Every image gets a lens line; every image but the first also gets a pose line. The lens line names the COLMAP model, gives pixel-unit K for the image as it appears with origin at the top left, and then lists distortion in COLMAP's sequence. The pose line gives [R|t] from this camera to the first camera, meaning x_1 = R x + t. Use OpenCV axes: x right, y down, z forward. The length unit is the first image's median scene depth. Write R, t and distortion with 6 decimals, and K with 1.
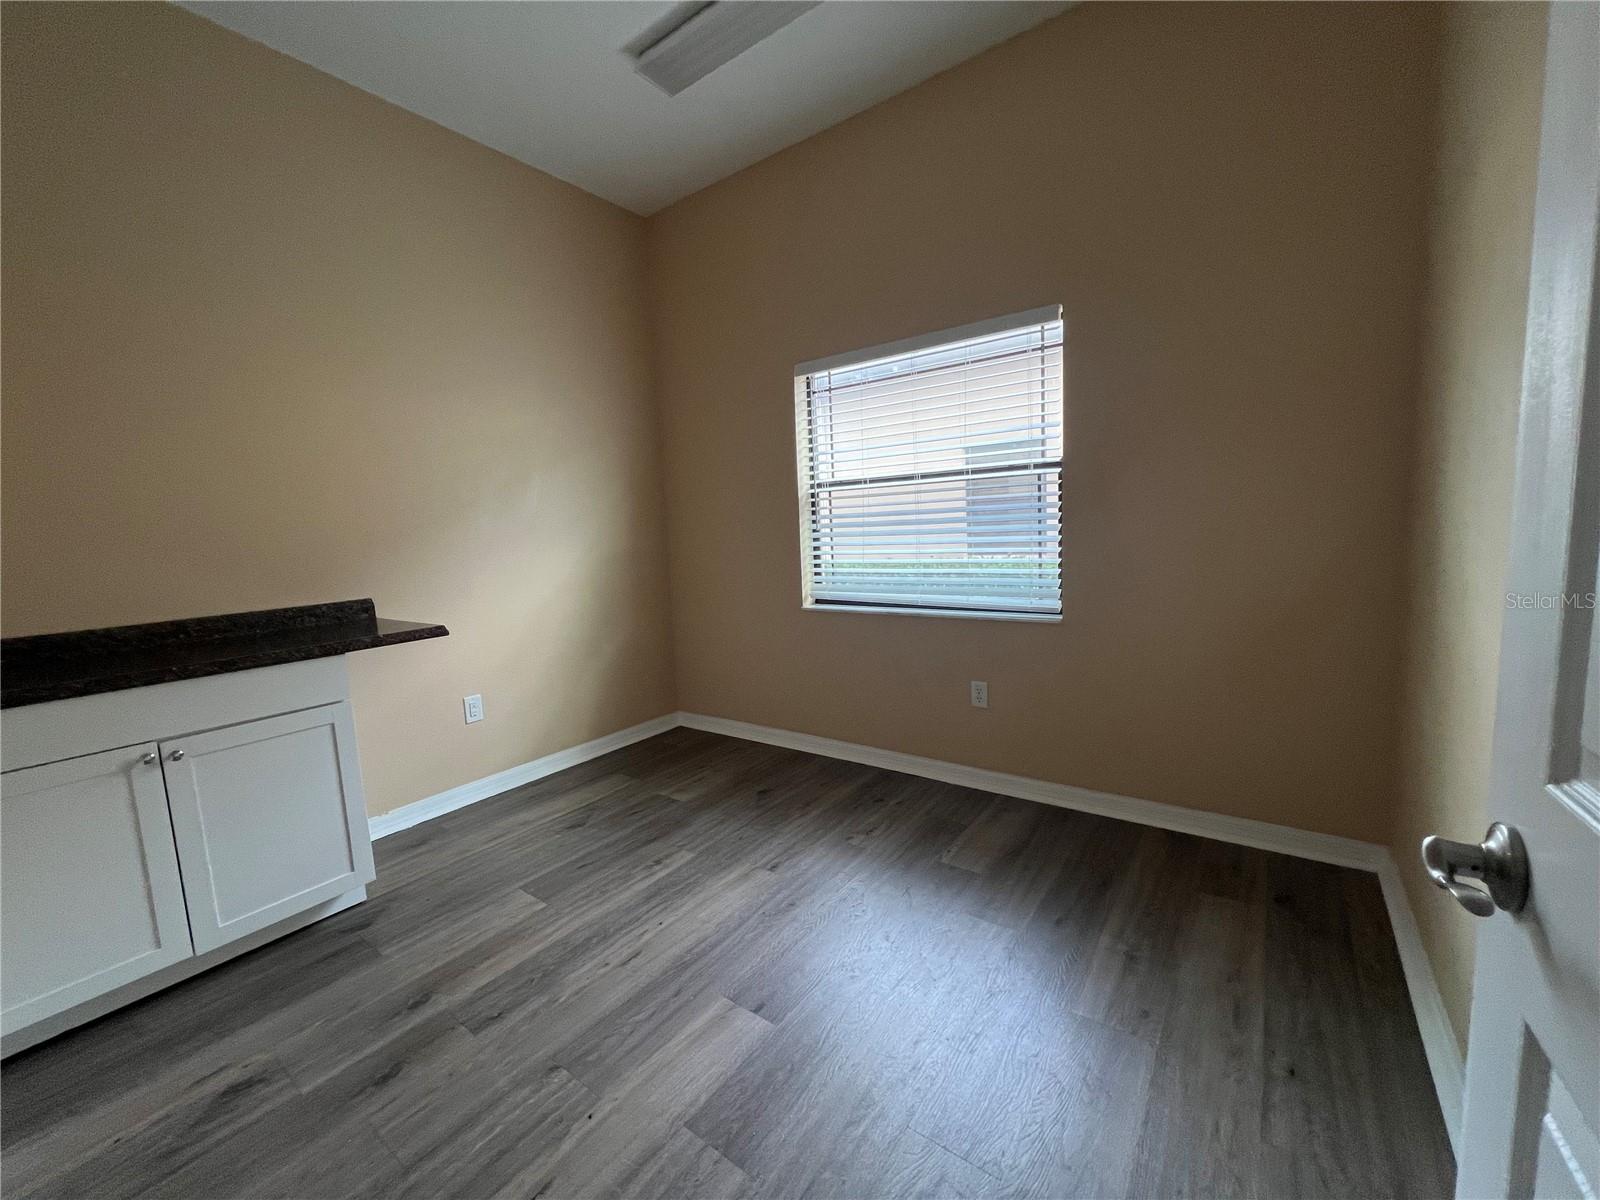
lens RADIAL K [[639.7, 0, 797.8], [0, 639.7, 596.8], [0, 0, 1]] dist [-0.002180, 0.000217]
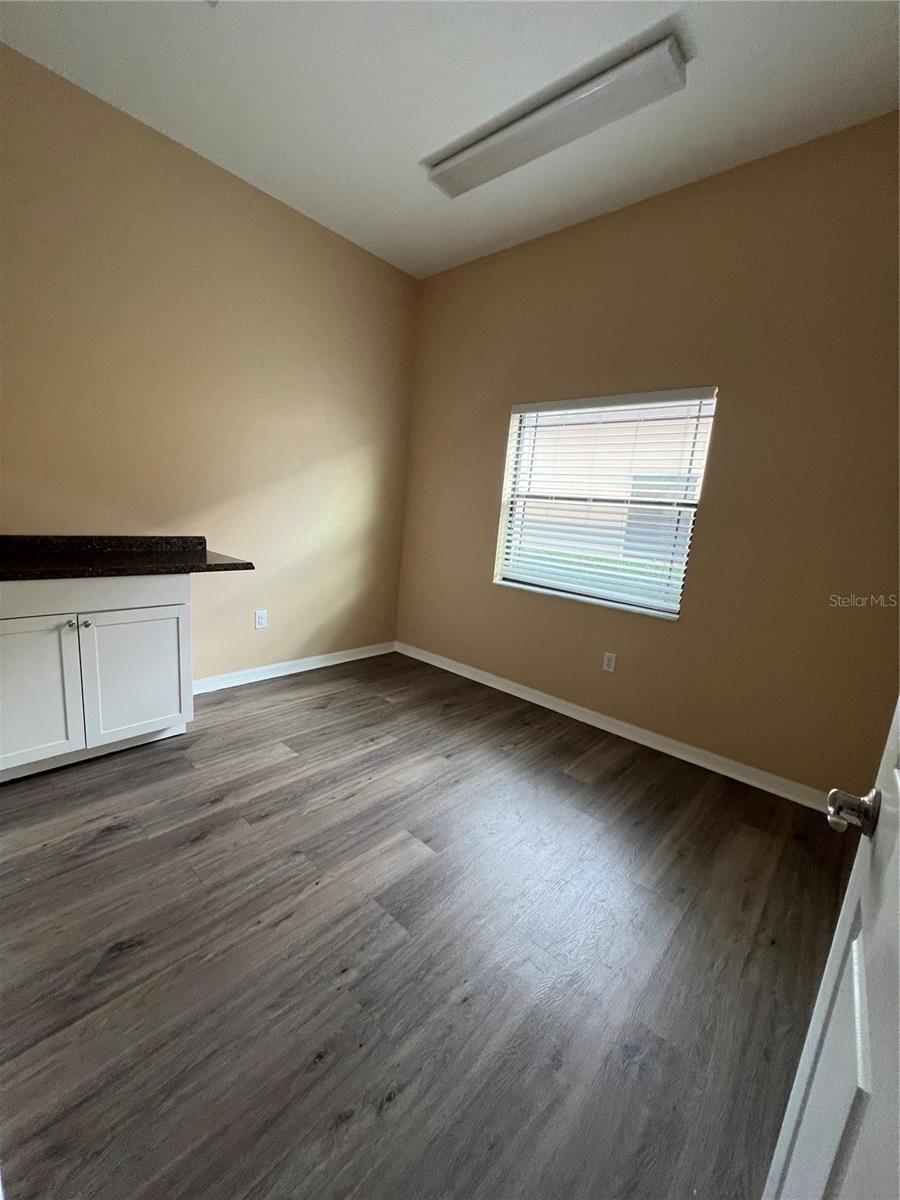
lens RADIAL K [[479.7, 0, 451.0], [0, 479.7, 597.6], [0, 0, 1]] dist [-0.002180, 0.000217]
pose [[0.987140, 0.142744, -0.071959, -0.004252], [-0.137466, 0.987765, 0.073639, -0.020972], [0.081590, -0.062800, 0.994685, -0.078606]]
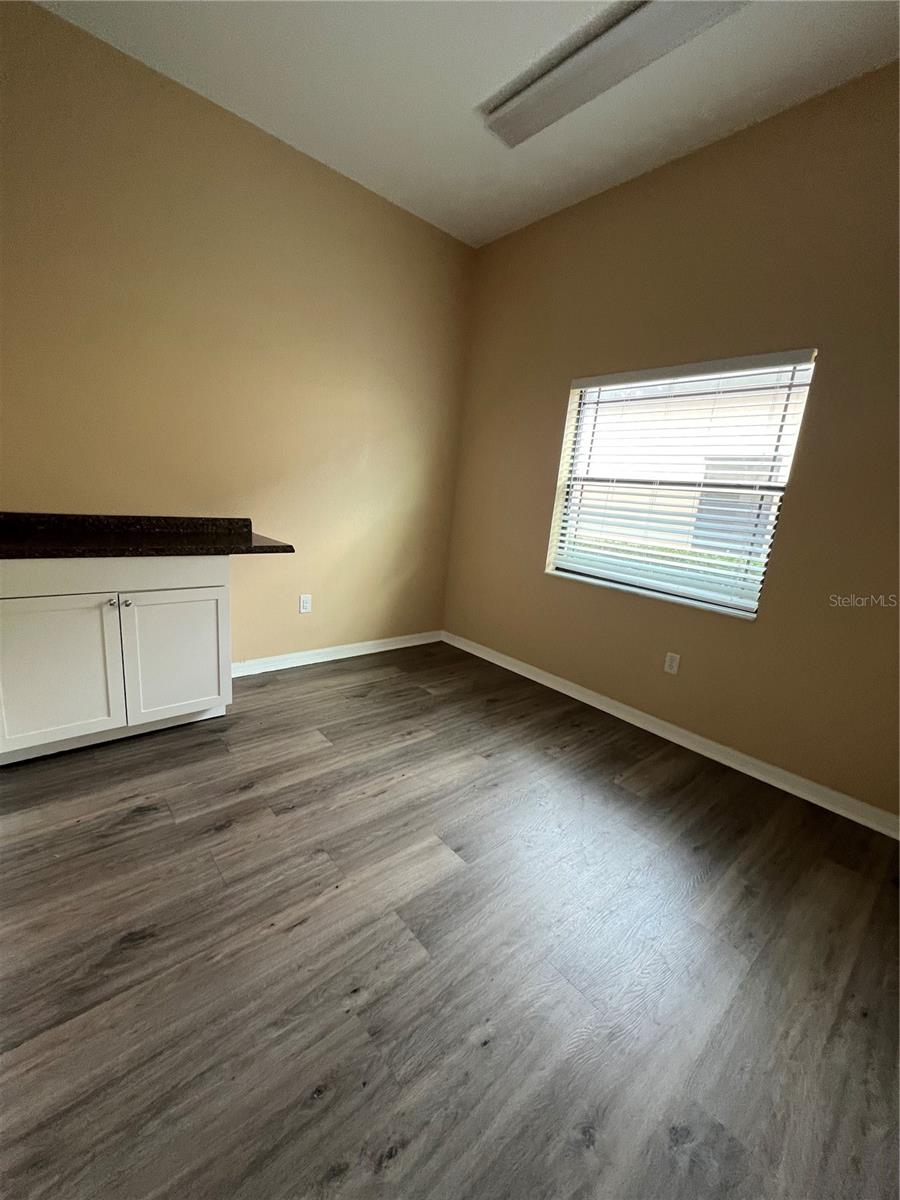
lens RADIAL K [[479.7, 0, 451.0], [0, 479.7, 597.6], [0, 0, 1]] dist [-0.002180, 0.000217]
pose [[0.967596, 0.174158, -0.182831, 0.014961], [-0.155158, 0.981332, 0.113641, -0.018850], [0.199209, -0.081591, 0.976554, -0.001280]]
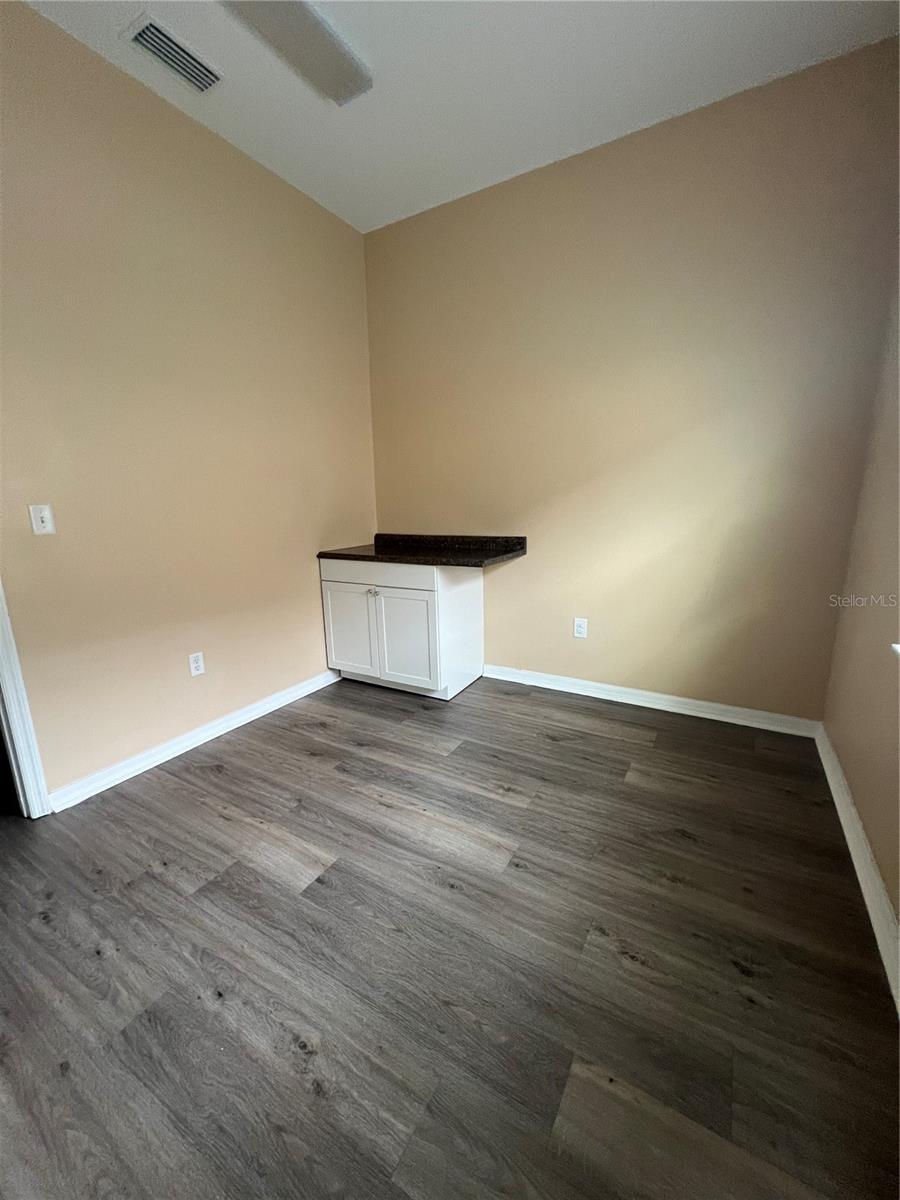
lens RADIAL K [[479.7, 0, 451.0], [0, 479.7, 597.6], [0, 0, 1]] dist [-0.002180, 0.000217]
pose [[0.104441, 0.248856, -0.962893, 0.558142], [-0.095252, 0.966240, 0.239389, -0.136238], [0.989959, 0.066716, 0.124619, 0.790345]]
